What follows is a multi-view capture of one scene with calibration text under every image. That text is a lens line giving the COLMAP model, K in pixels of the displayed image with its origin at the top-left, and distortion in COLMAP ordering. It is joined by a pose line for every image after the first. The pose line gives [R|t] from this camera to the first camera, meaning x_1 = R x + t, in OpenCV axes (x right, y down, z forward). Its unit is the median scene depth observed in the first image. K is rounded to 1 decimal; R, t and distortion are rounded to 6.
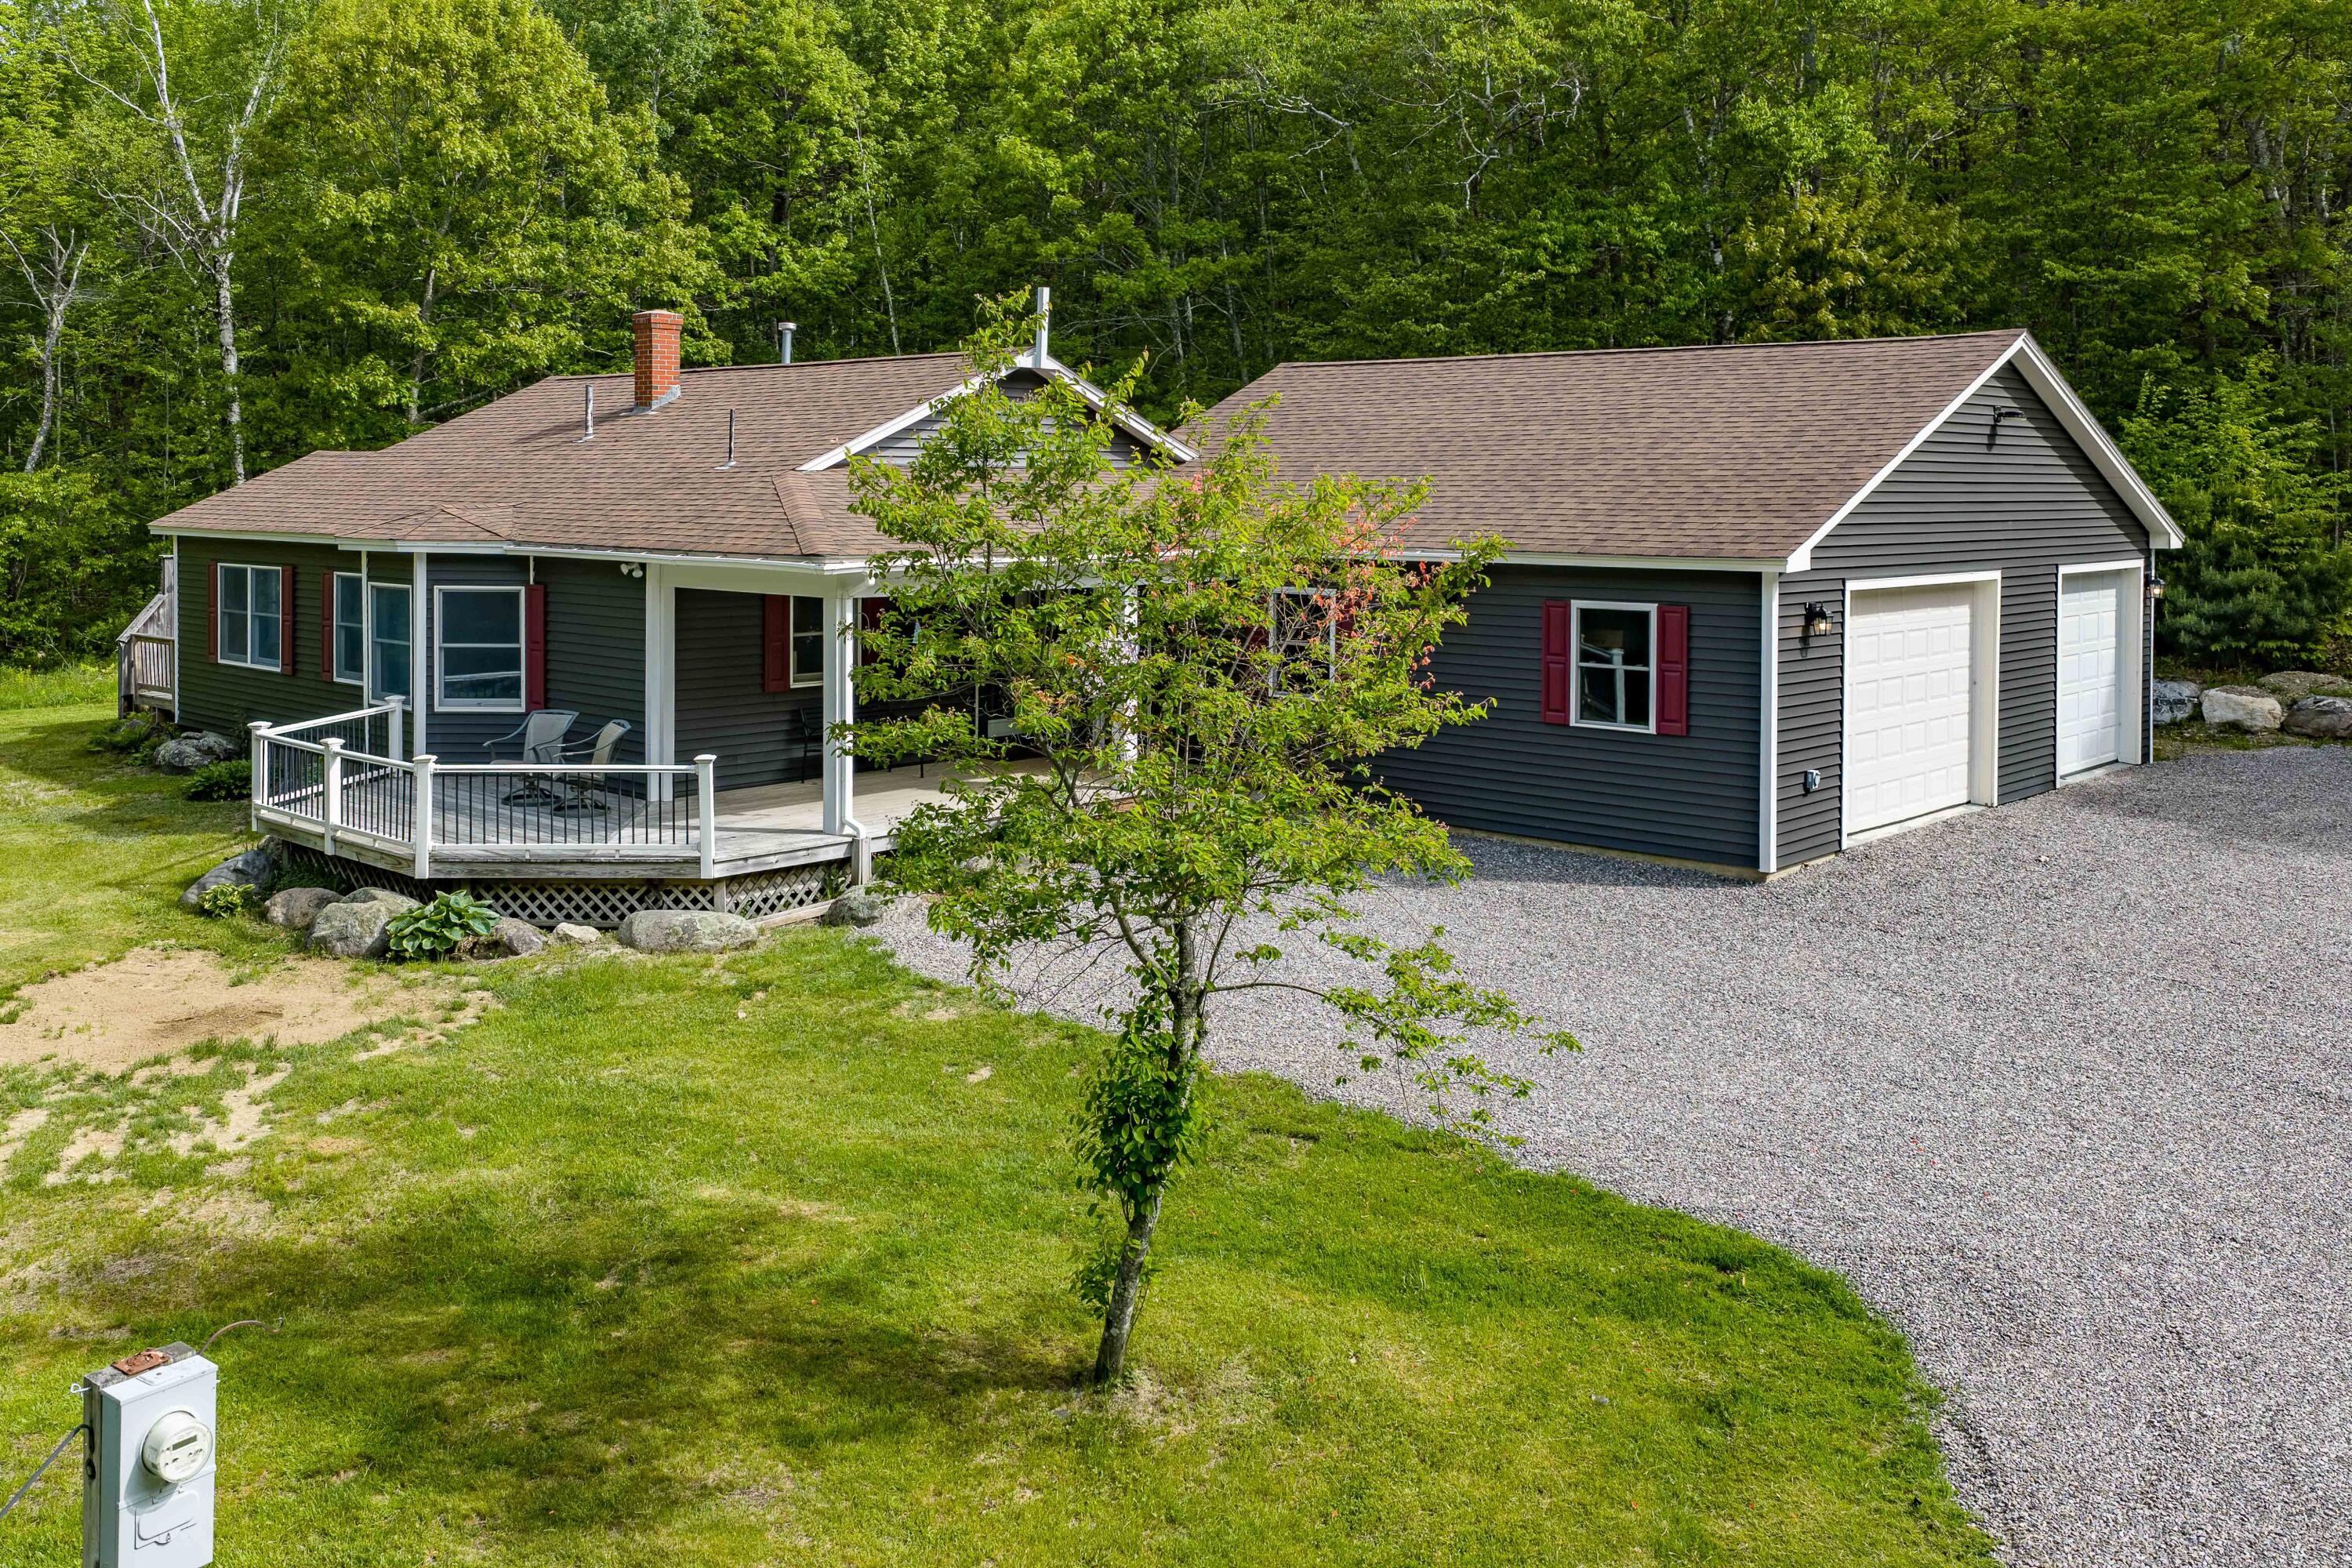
lens RADIAL K [[1998.0, 0, 1135.3], [0, 1998.0, 495.8], [0, 0, 1]] dist [-0.002475, -0.005282]
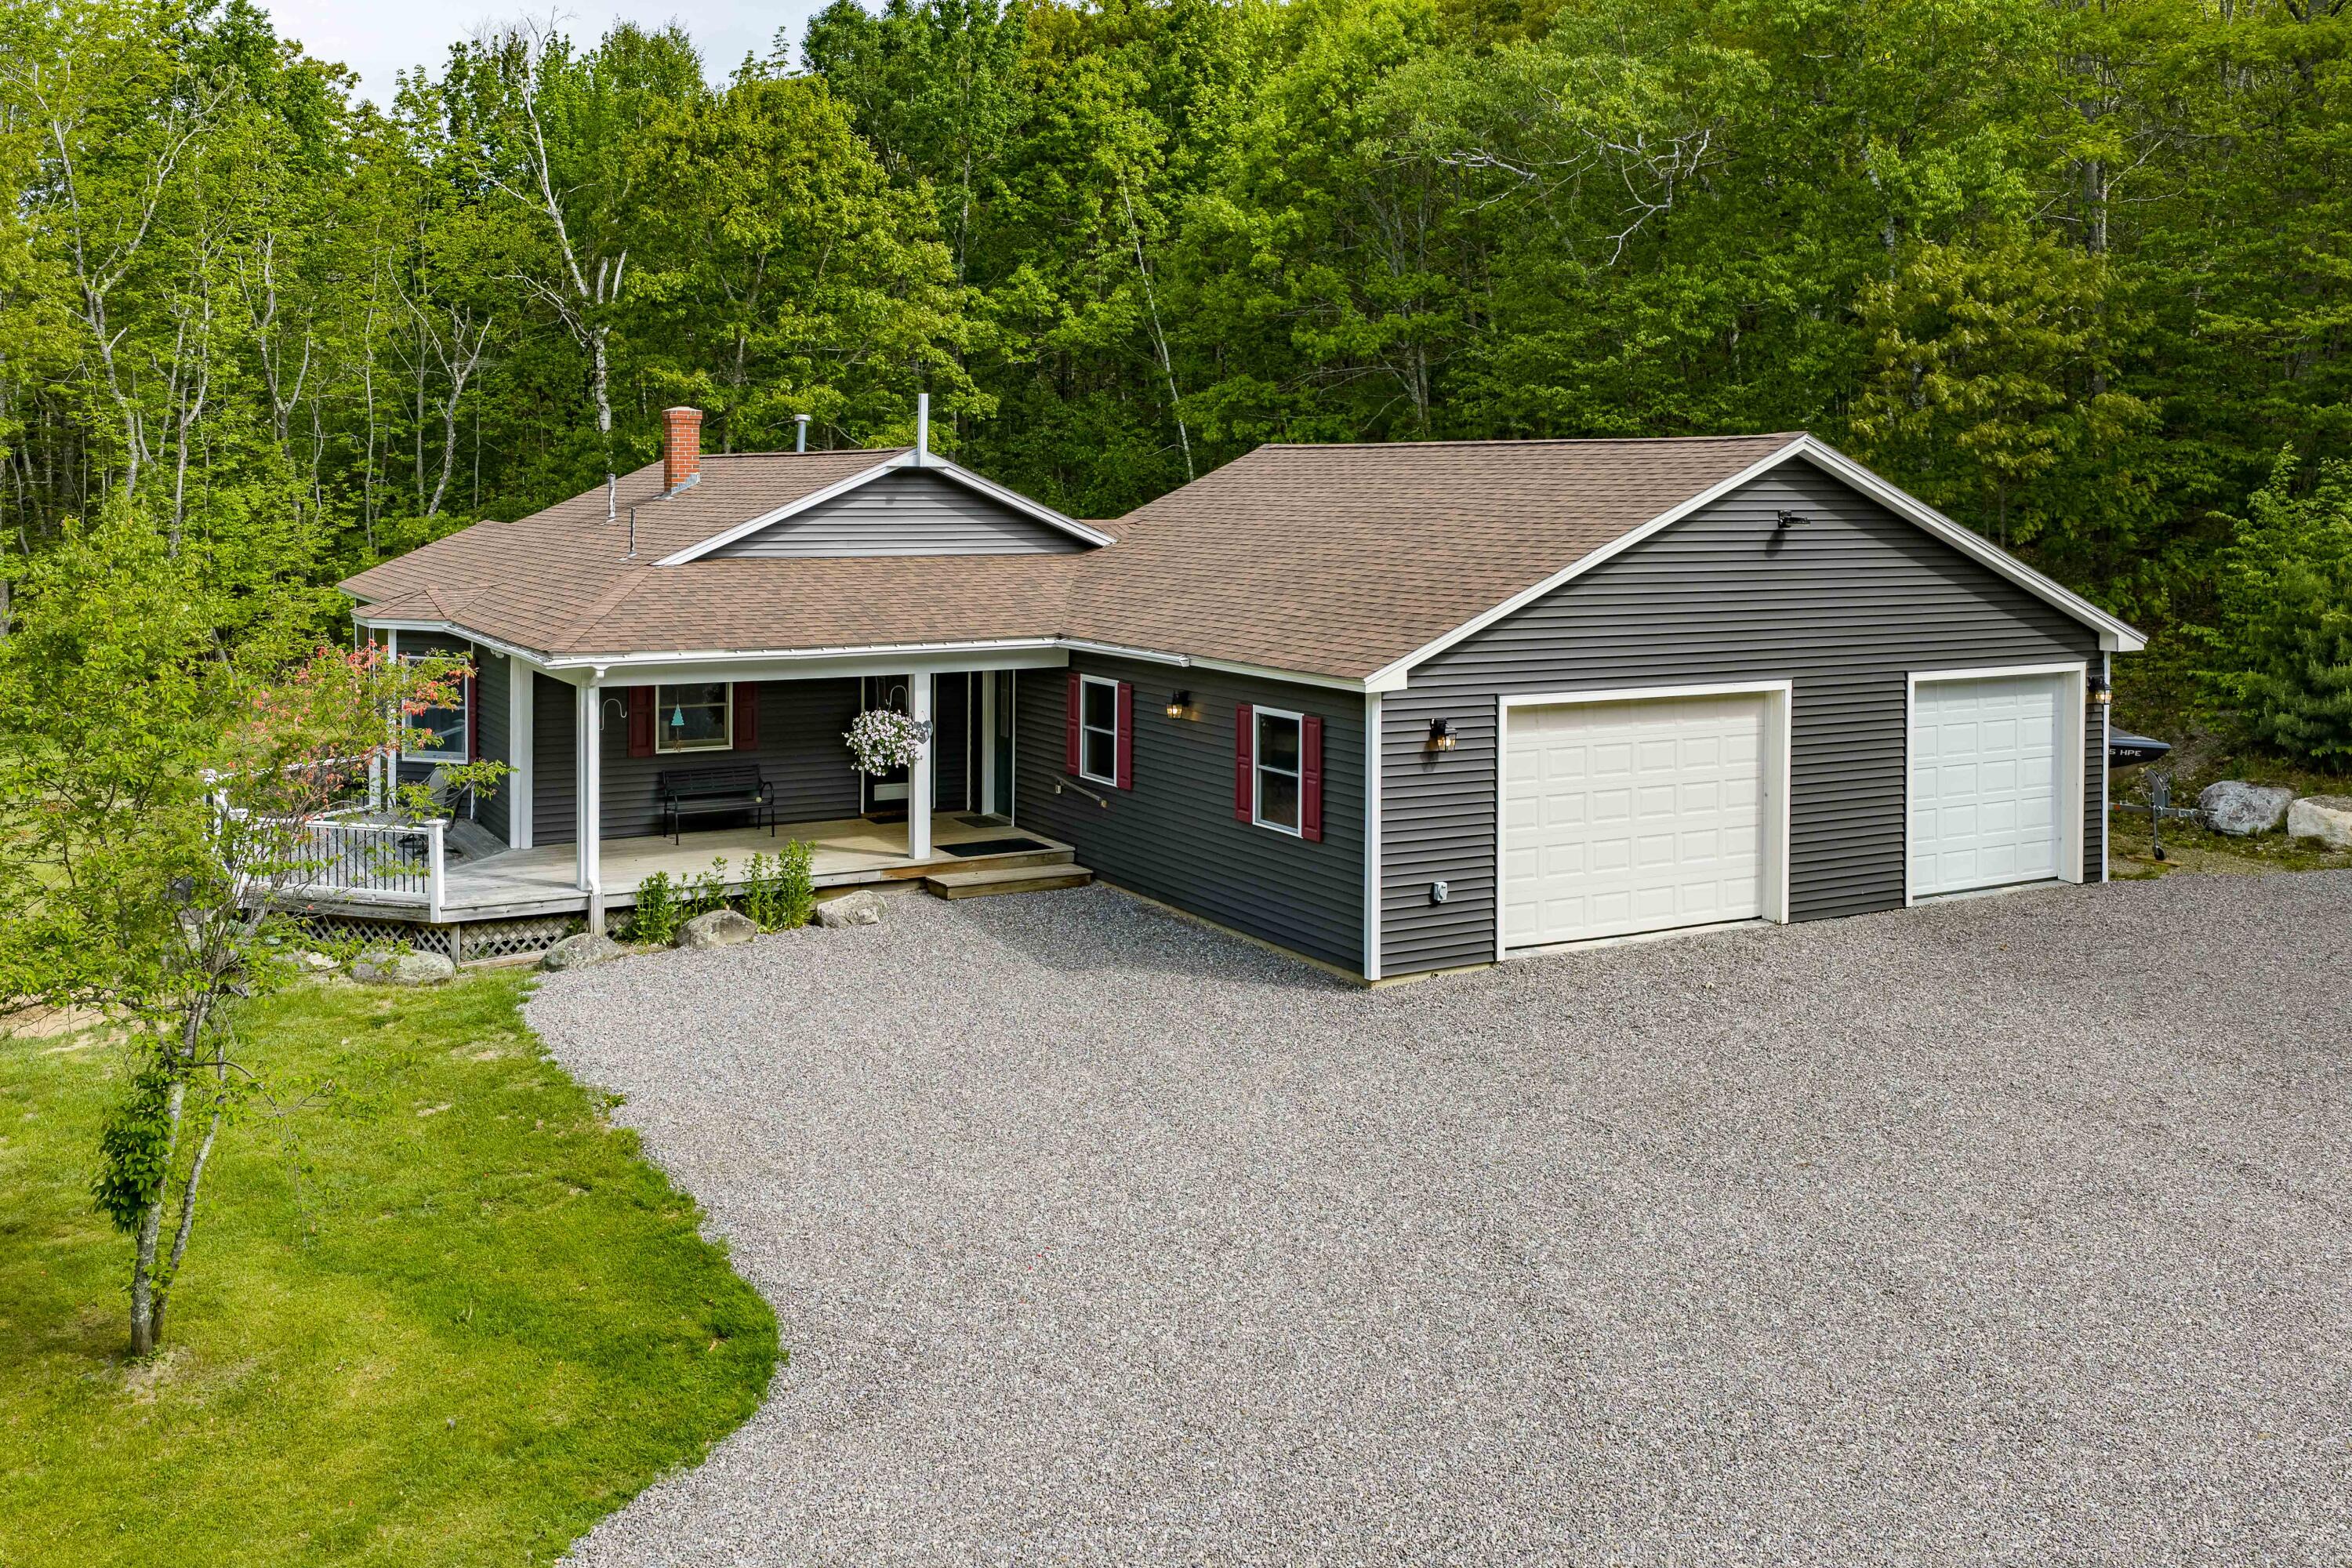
lens RADIAL K [[2030.8, 0, 1175.1], [0, 2030.8, 494.2], [0, 0, 1]] dist [0.002669, -0.002999]
pose [[0.955888, 0.002868, -0.293718, 0.375217], [-0.002925, 0.999996, 0.000246, -0.044807], [0.293718, 0.000624, 0.955892, -0.025005]]
